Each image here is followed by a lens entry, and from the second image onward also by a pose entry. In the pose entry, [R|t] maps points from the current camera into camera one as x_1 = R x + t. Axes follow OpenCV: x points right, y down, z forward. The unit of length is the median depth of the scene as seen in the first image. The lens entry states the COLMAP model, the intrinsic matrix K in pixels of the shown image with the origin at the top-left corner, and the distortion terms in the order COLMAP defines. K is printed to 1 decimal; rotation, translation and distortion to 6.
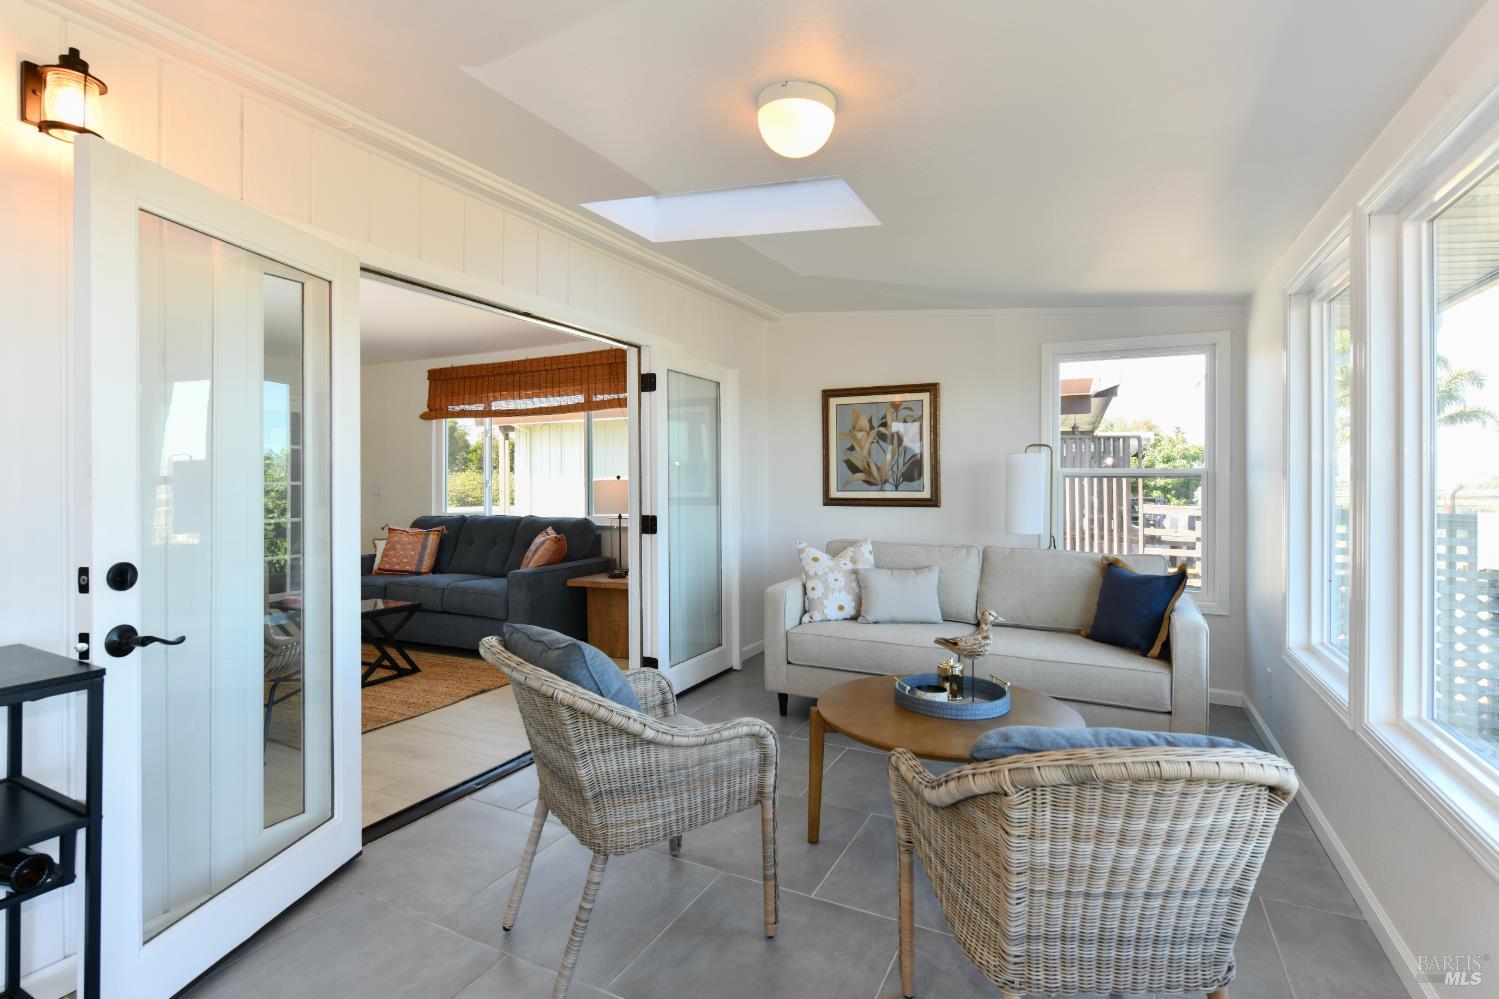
lens RADIAL K [[726.0, 0, 749.1], [0, 726.0, 492.5], [0, 0, 1]] dist [-0.001156, 0.000014]
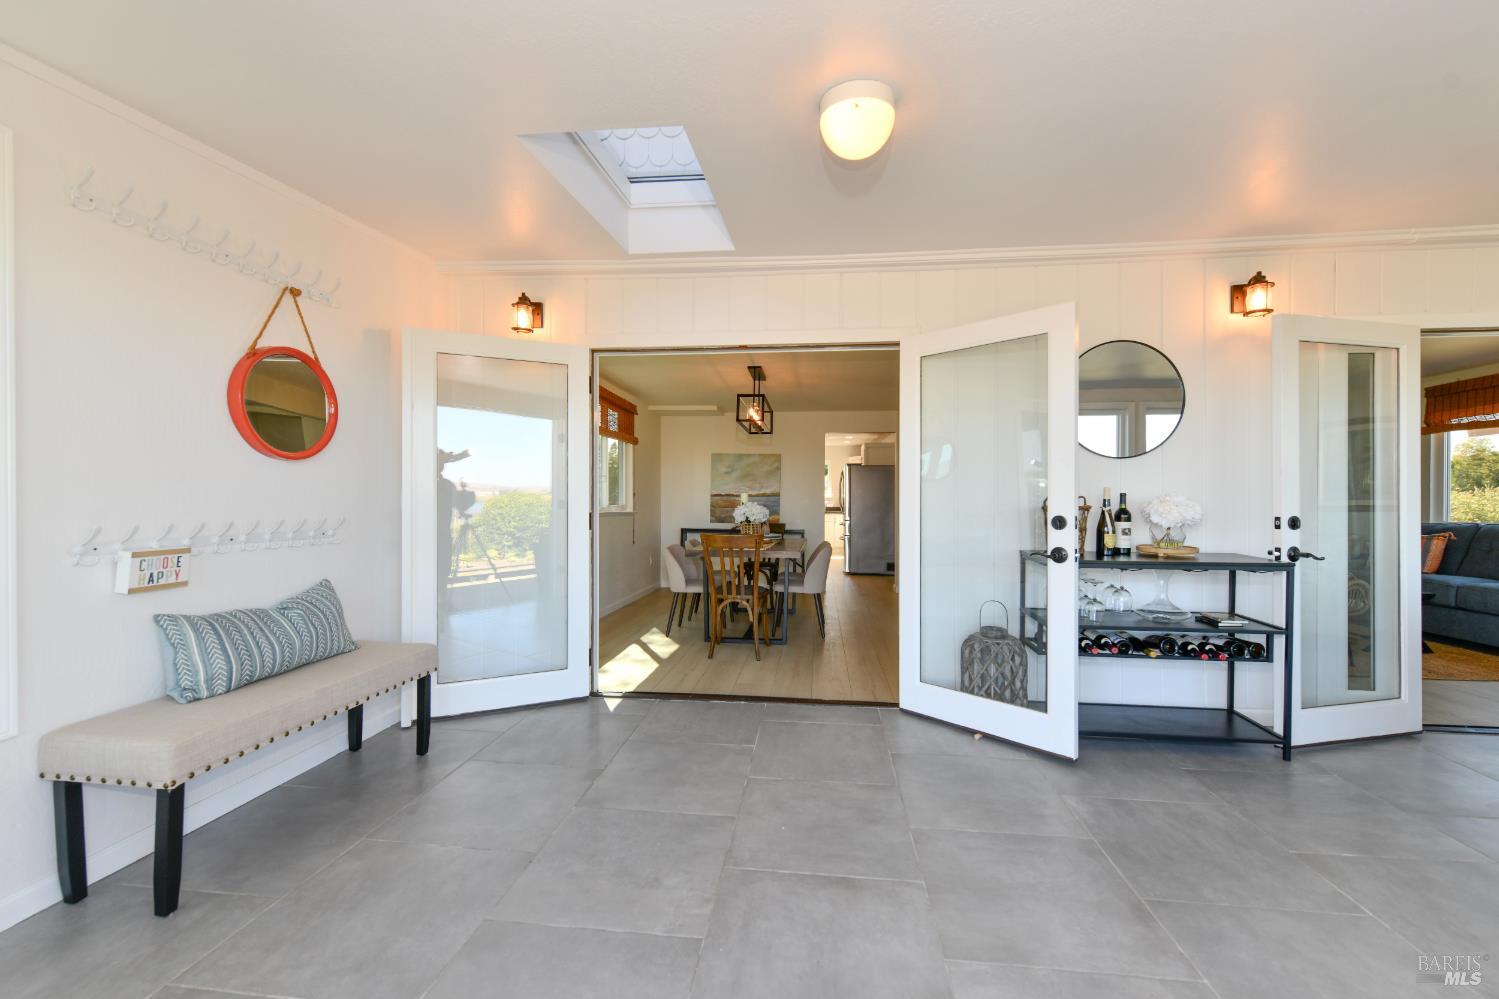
lens RADIAL K [[609.3, 0, 754.1], [0, 609.3, 497.0], [0, 0, 1]] dist [0.003697, -0.000841]
pose [[0.354250, -0.003322, -0.935145, 0.195727], [-0.020173, 0.999734, -0.011194, 0.085305], [0.934933, 0.022830, 0.354089, -0.966817]]
